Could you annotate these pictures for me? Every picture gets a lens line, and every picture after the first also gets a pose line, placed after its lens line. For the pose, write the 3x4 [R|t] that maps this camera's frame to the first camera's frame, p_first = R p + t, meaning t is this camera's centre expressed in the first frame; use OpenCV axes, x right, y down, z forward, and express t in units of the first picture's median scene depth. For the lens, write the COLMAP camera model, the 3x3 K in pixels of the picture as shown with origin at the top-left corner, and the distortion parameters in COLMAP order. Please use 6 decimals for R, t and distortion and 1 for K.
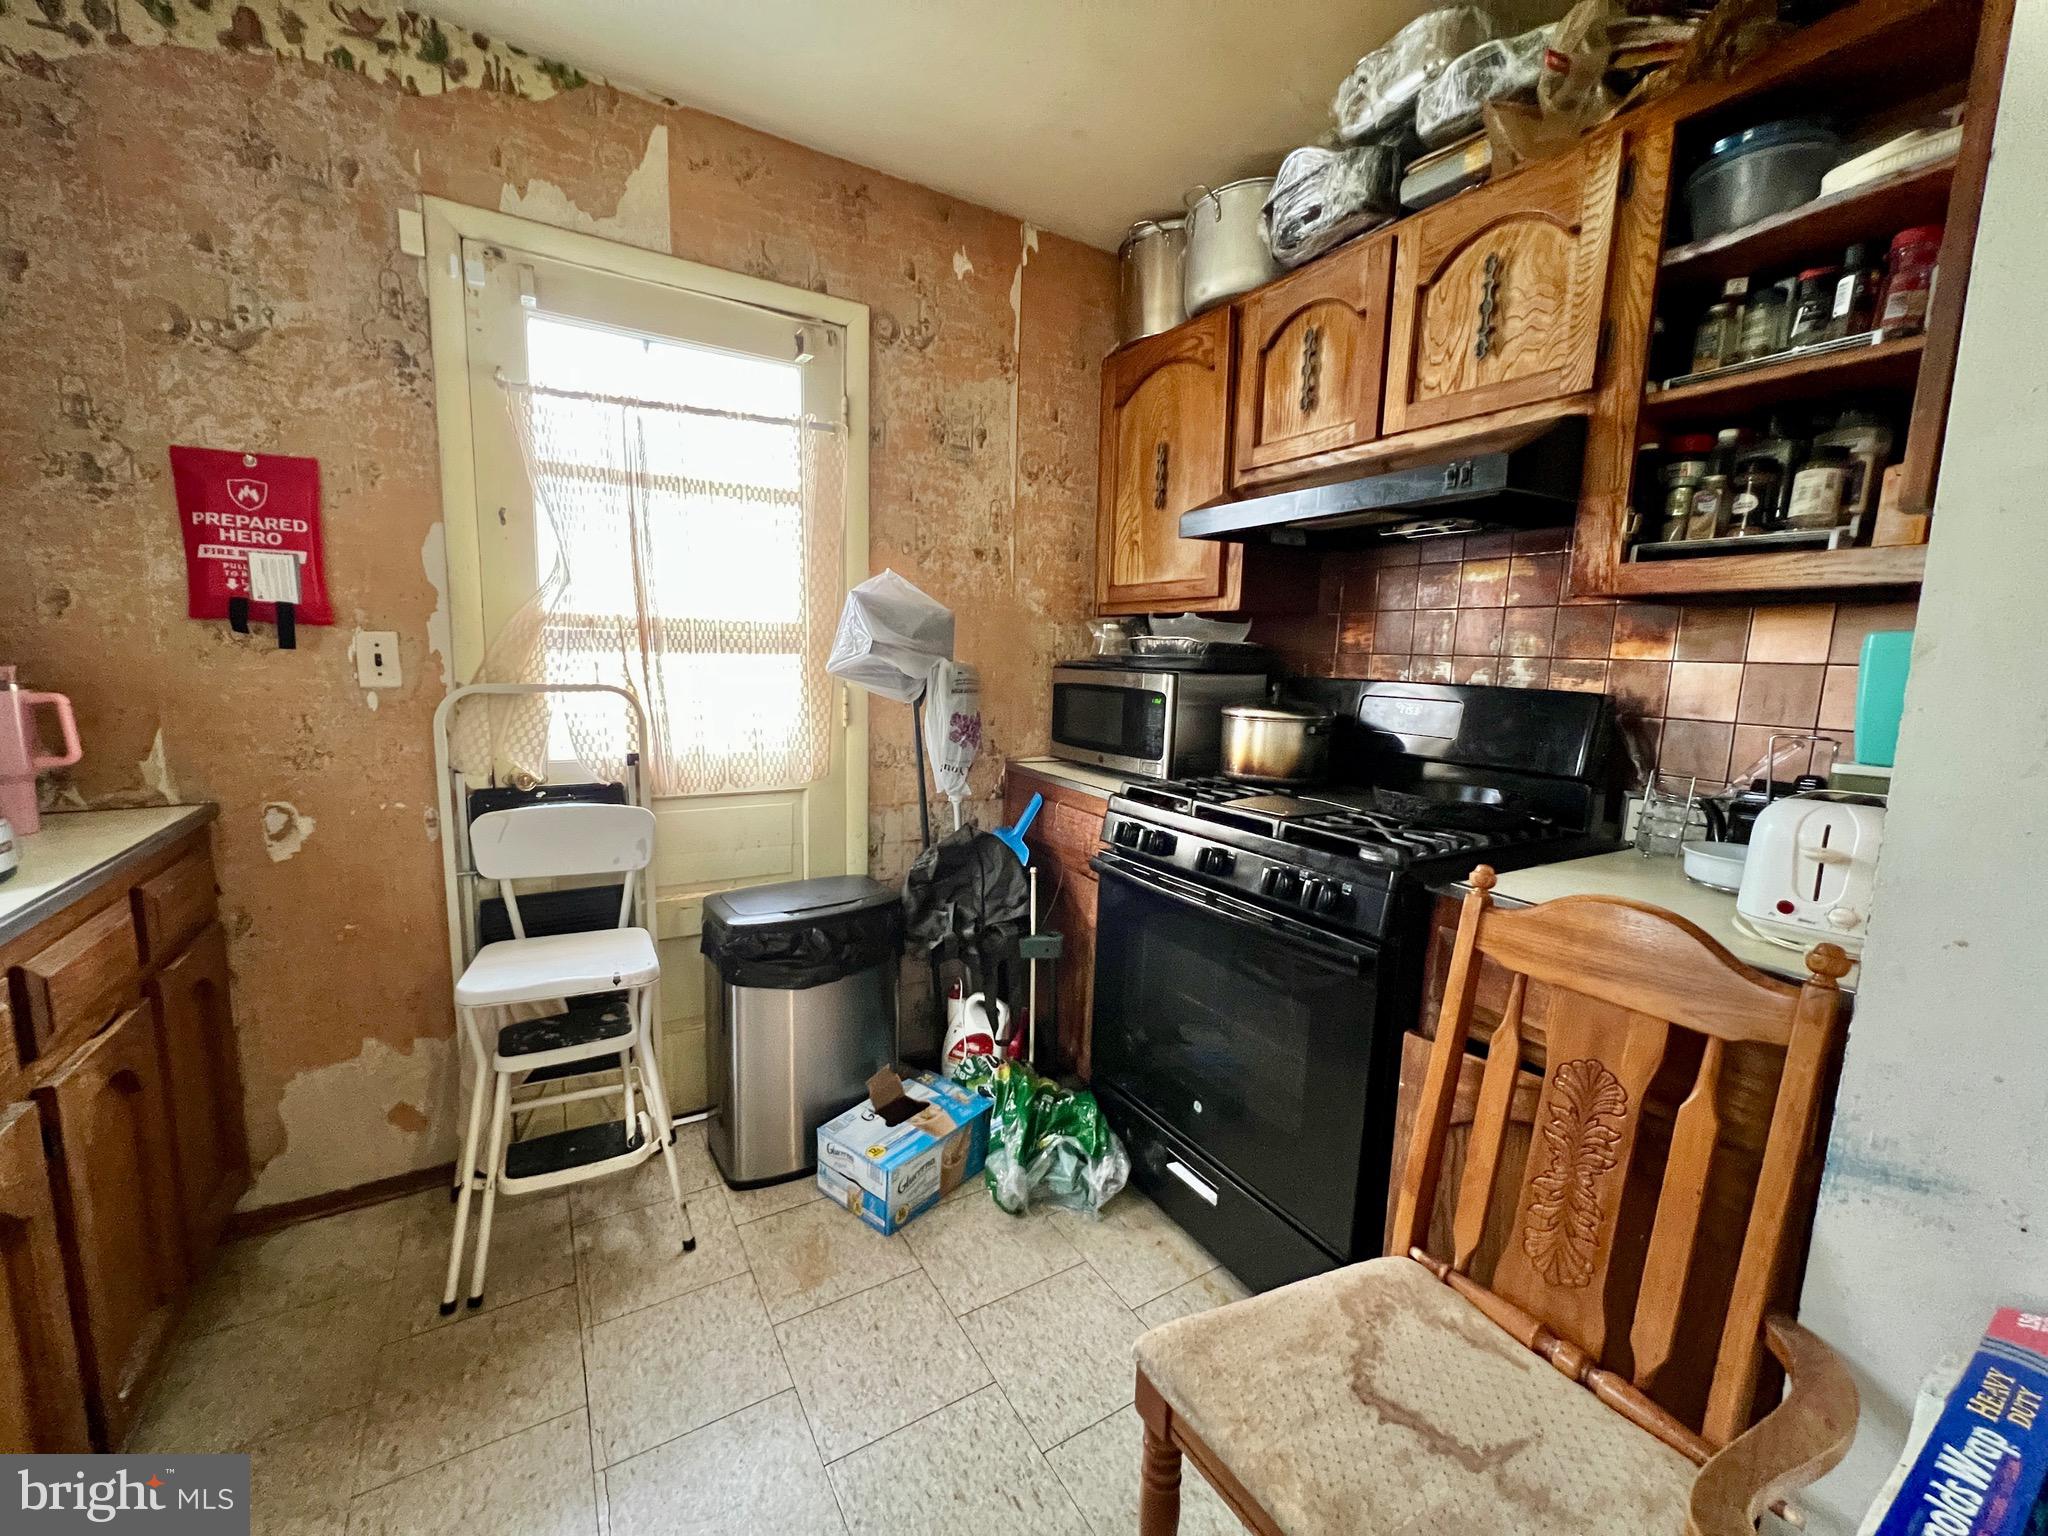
lens RADIAL K [[817.4, 0, 1016.8], [0, 817.4, 762.7], [0, 0, 1]] dist [-0.003747, -0.000067]
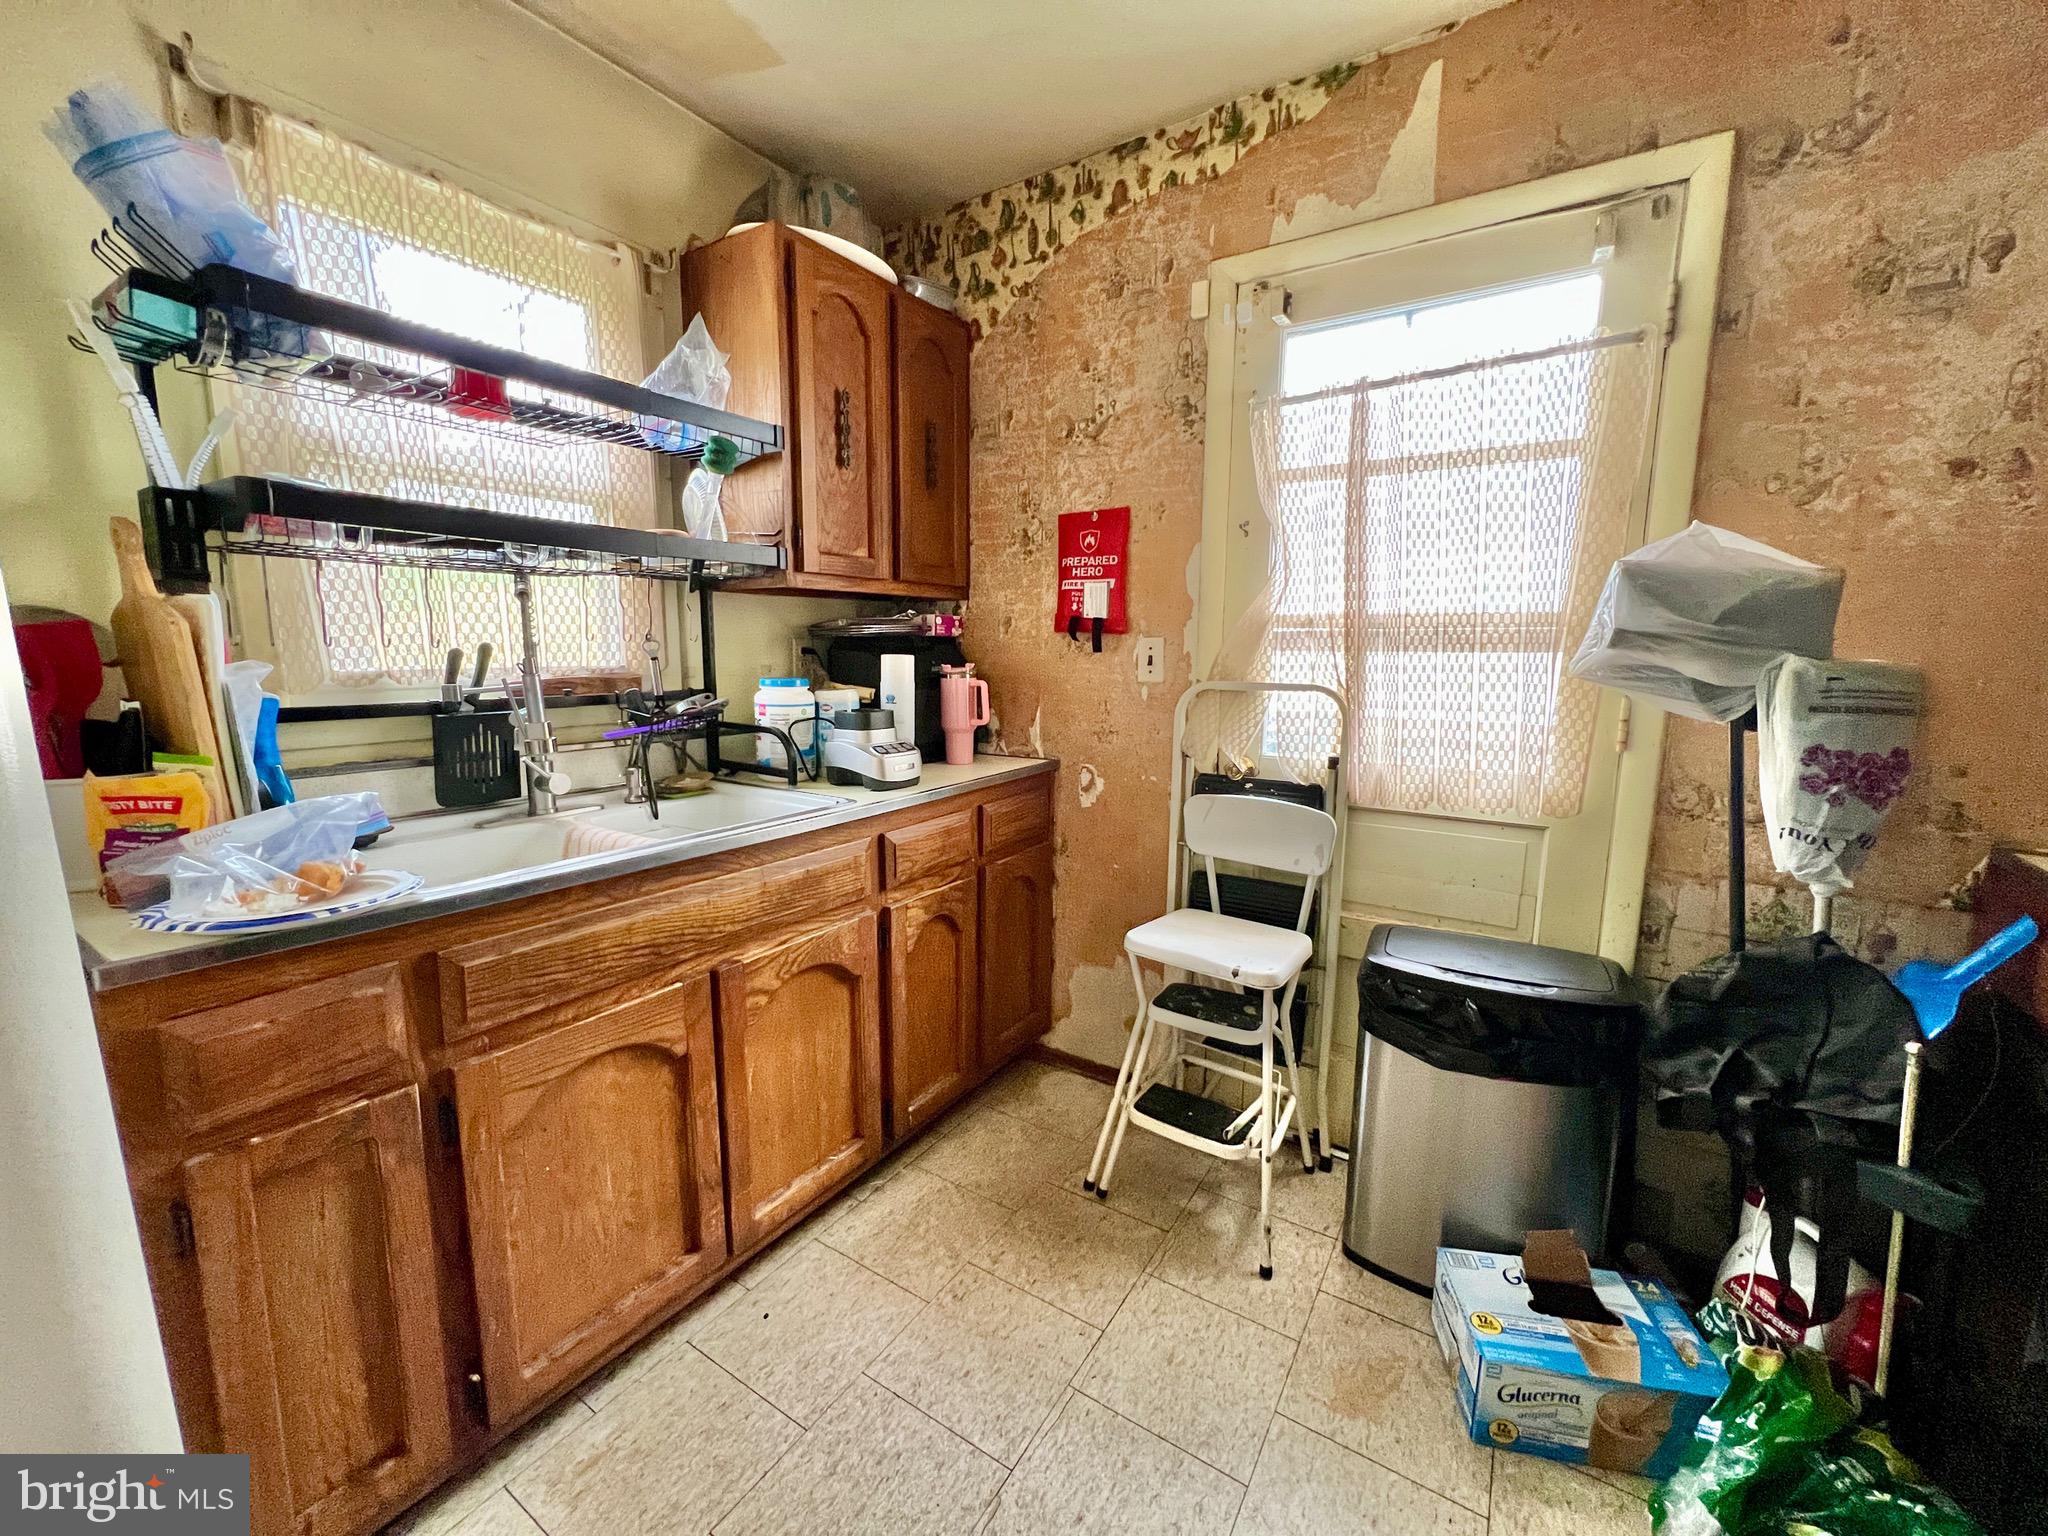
lens RADIAL K [[817.4, 0, 1016.8], [0, 817.4, 762.7], [0, 0, 1]] dist [-0.003747, -0.000067]
pose [[0.441758, 0.103771, -0.891112, 0.241481], [-0.114267, 0.991706, 0.058839, -0.019734], [0.889827, 0.075832, 0.449952, 0.252748]]
